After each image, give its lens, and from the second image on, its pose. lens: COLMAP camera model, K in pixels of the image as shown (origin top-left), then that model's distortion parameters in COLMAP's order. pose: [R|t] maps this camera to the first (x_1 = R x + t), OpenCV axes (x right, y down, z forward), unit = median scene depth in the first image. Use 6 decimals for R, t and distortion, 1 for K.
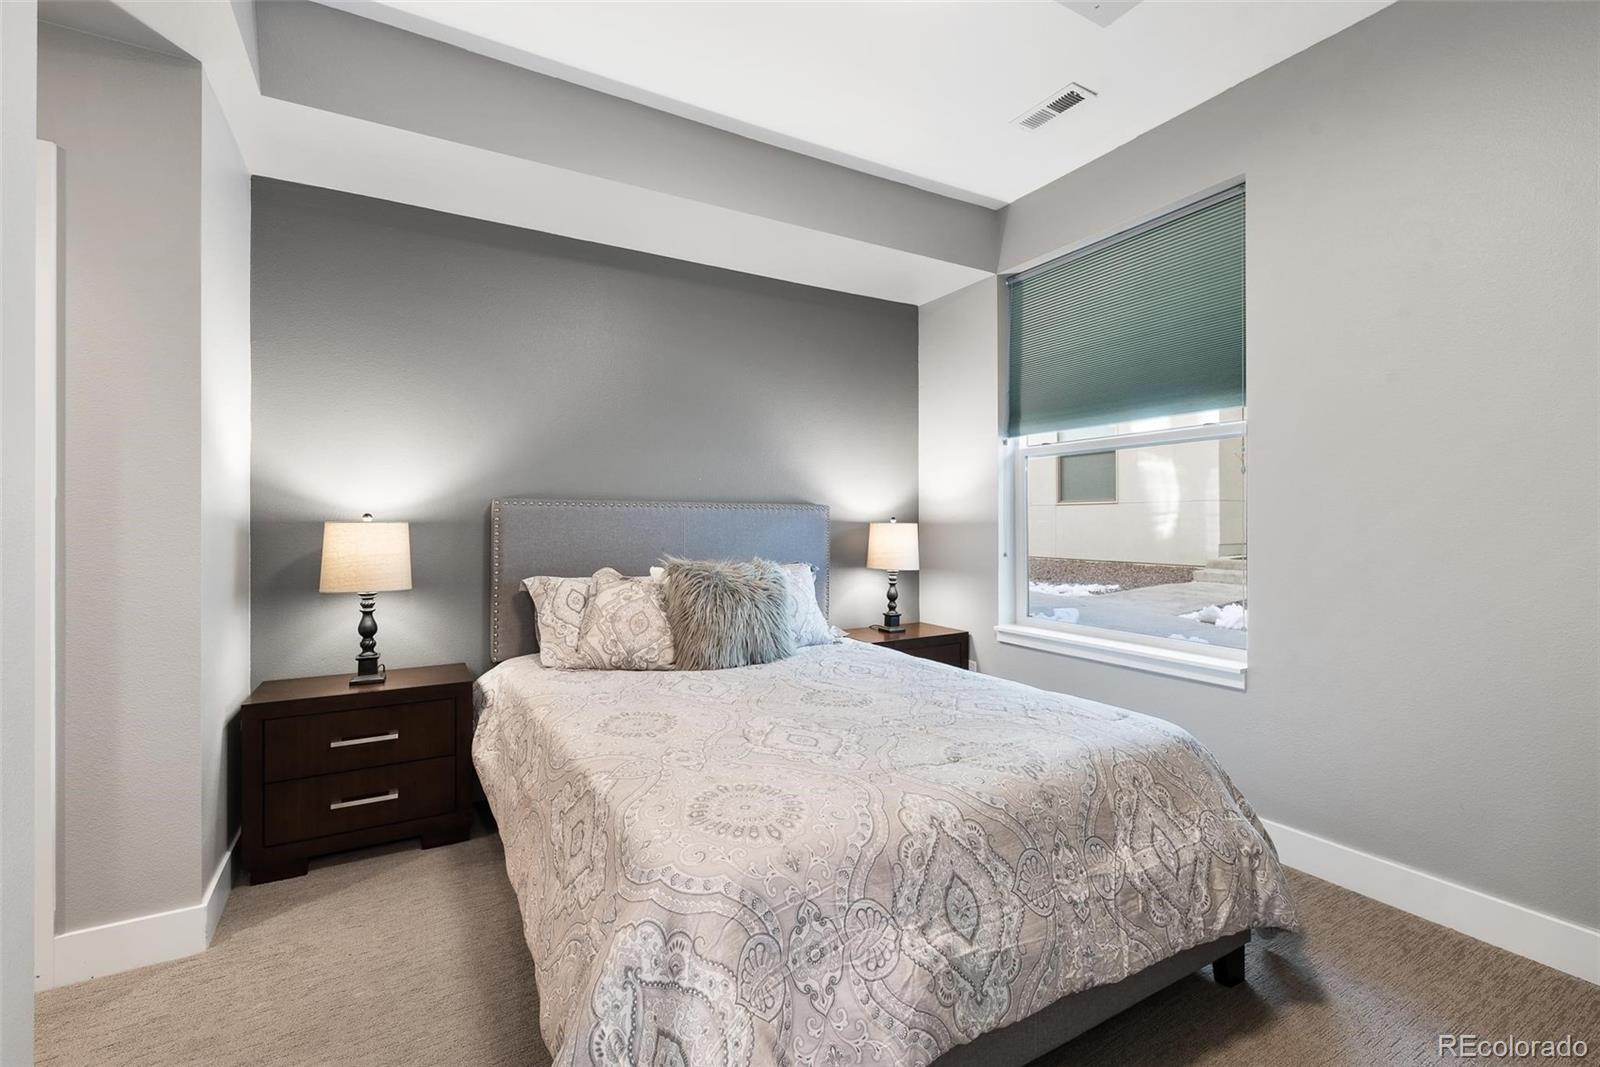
lens RADIAL K [[691.8, 0, 791.8], [0, 691.8, 523.5], [0, 0, 1]] dist [-0.002033, -0.000105]
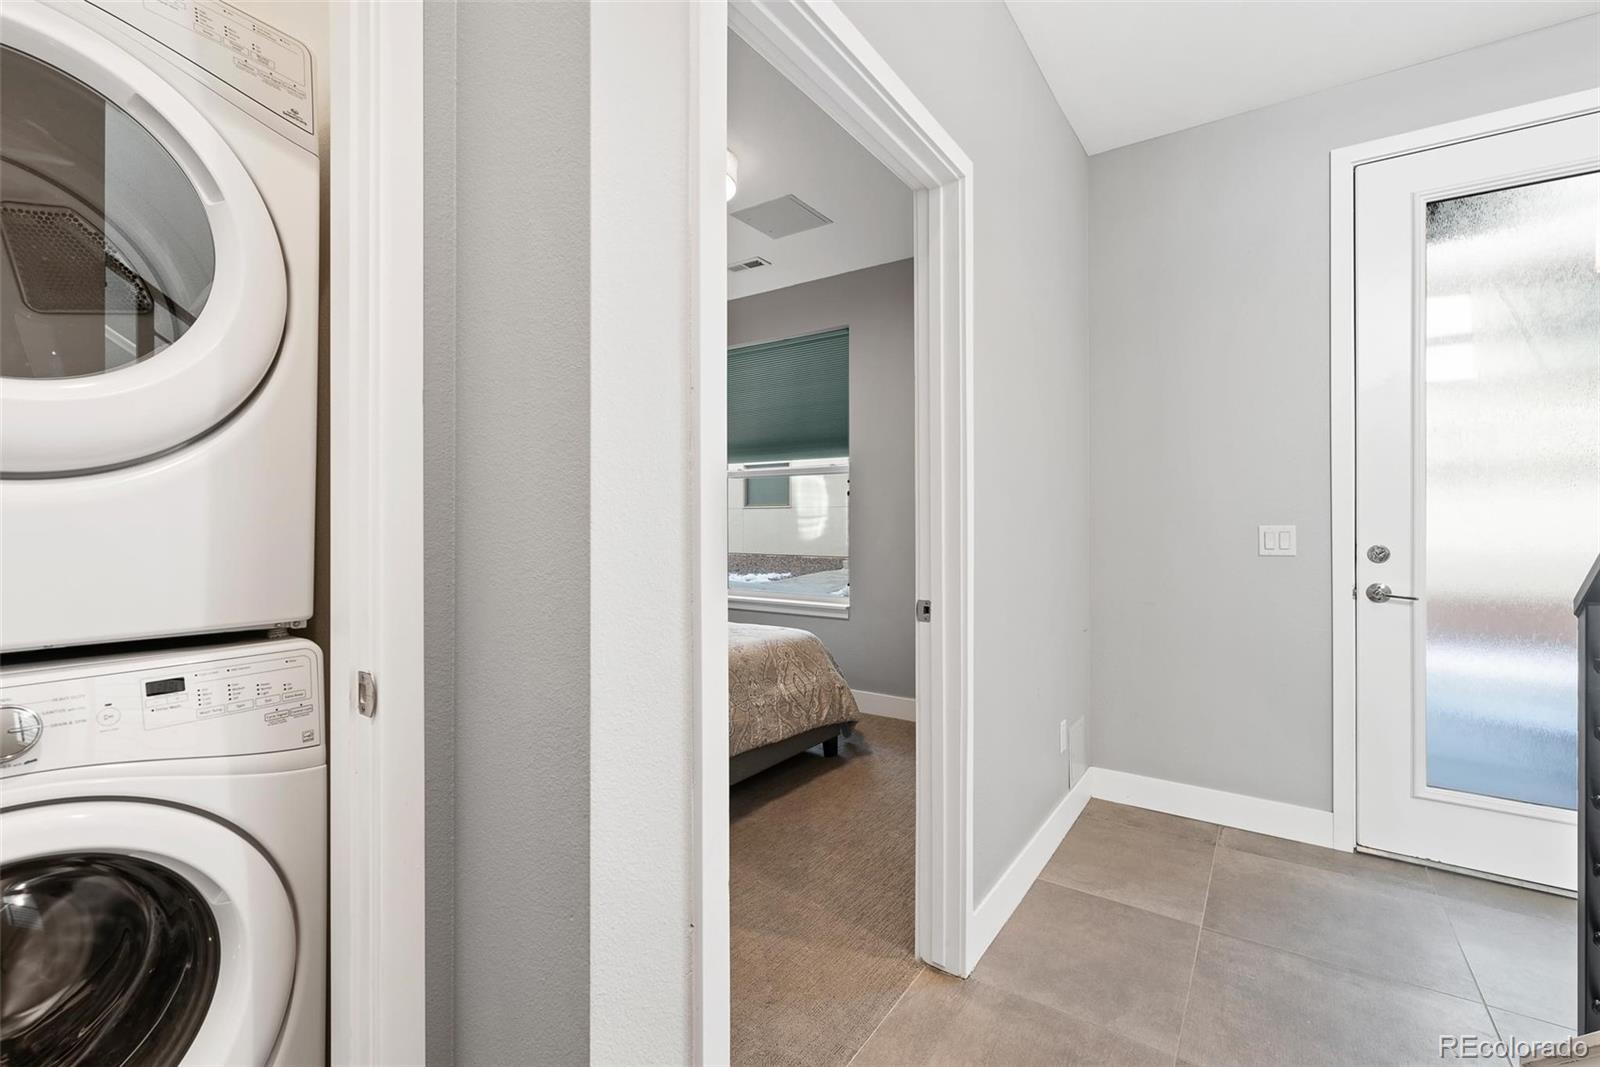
lens RADIAL K [[691.8, 0, 793.3], [0, 691.8, 526.1], [0, 0, 1]] dist [-0.002033, -0.000105]
pose [[0.904902, -0.001017, 0.425618, -0.299365], [-0.000058, 0.999997, 0.002512, 0.001940], [-0.425619, -0.002298, 0.904899, -0.729522]]
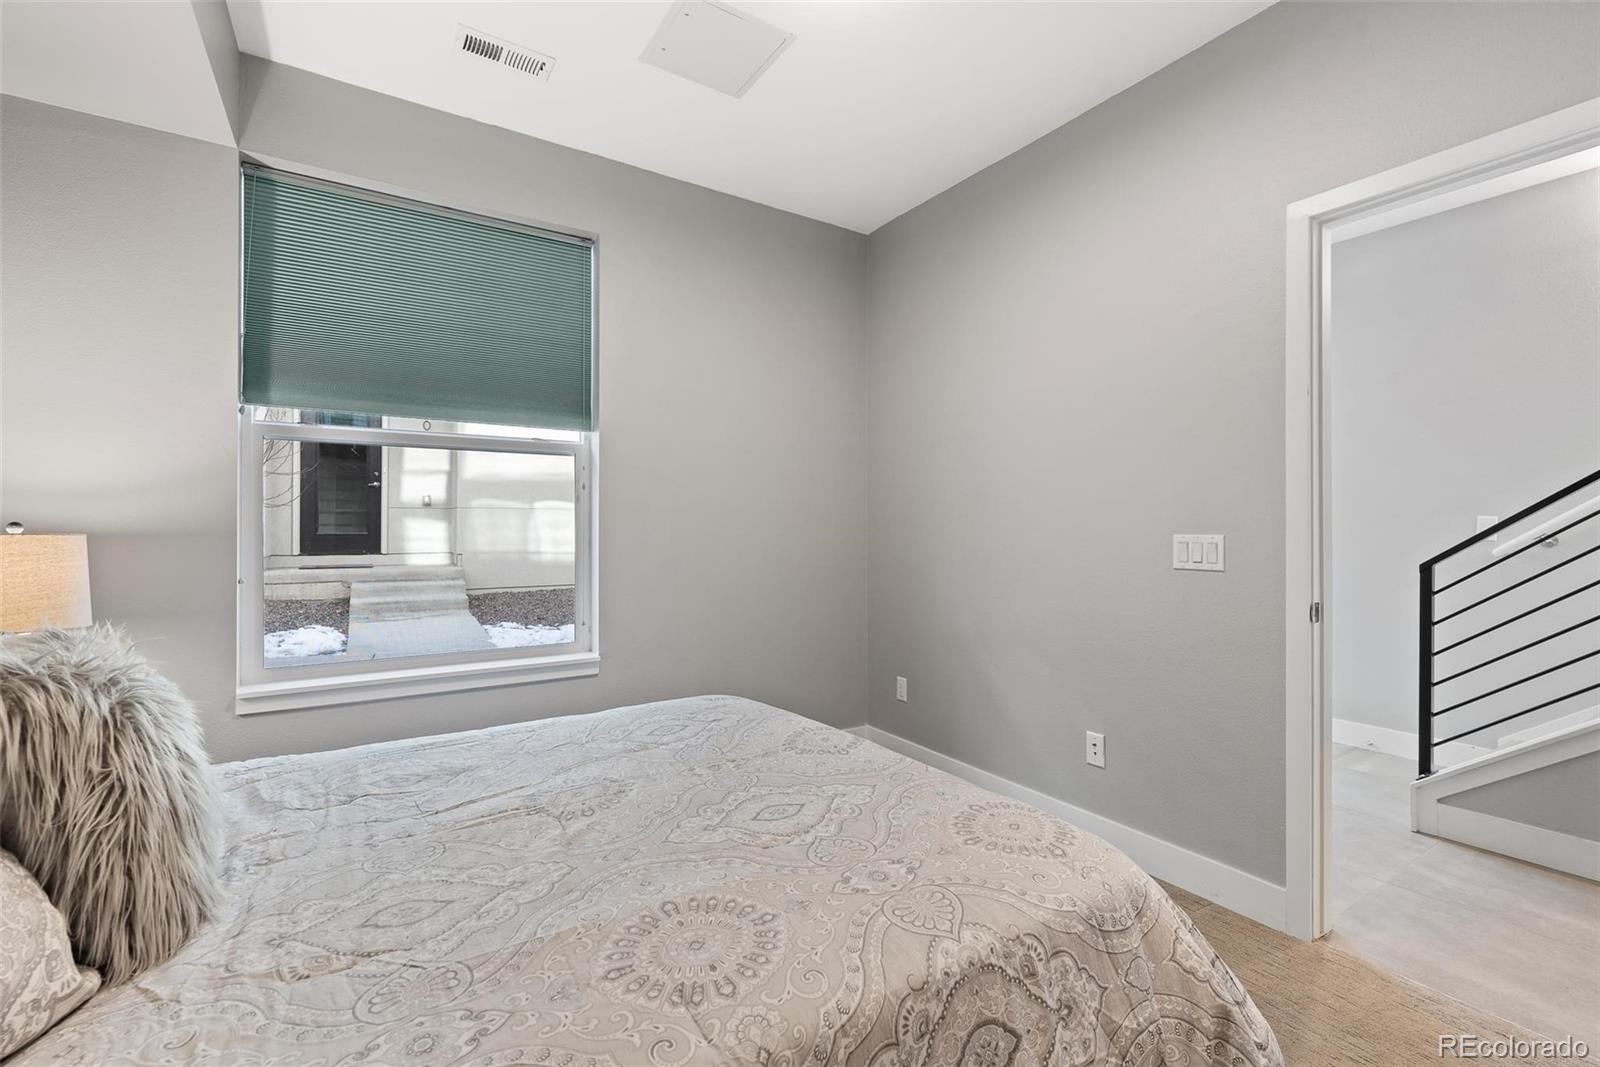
lens RADIAL K [[691.8, 0, 810.6], [0, 691.8, 530.9], [0, 0, 1]] dist [-0.002033, -0.000105]
pose [[-0.062834, -0.000645, 0.998024, -0.752314], [0.002361, 0.999997, 0.000795, -0.004229], [-0.998021, 0.002406, -0.062832, 0.994613]]
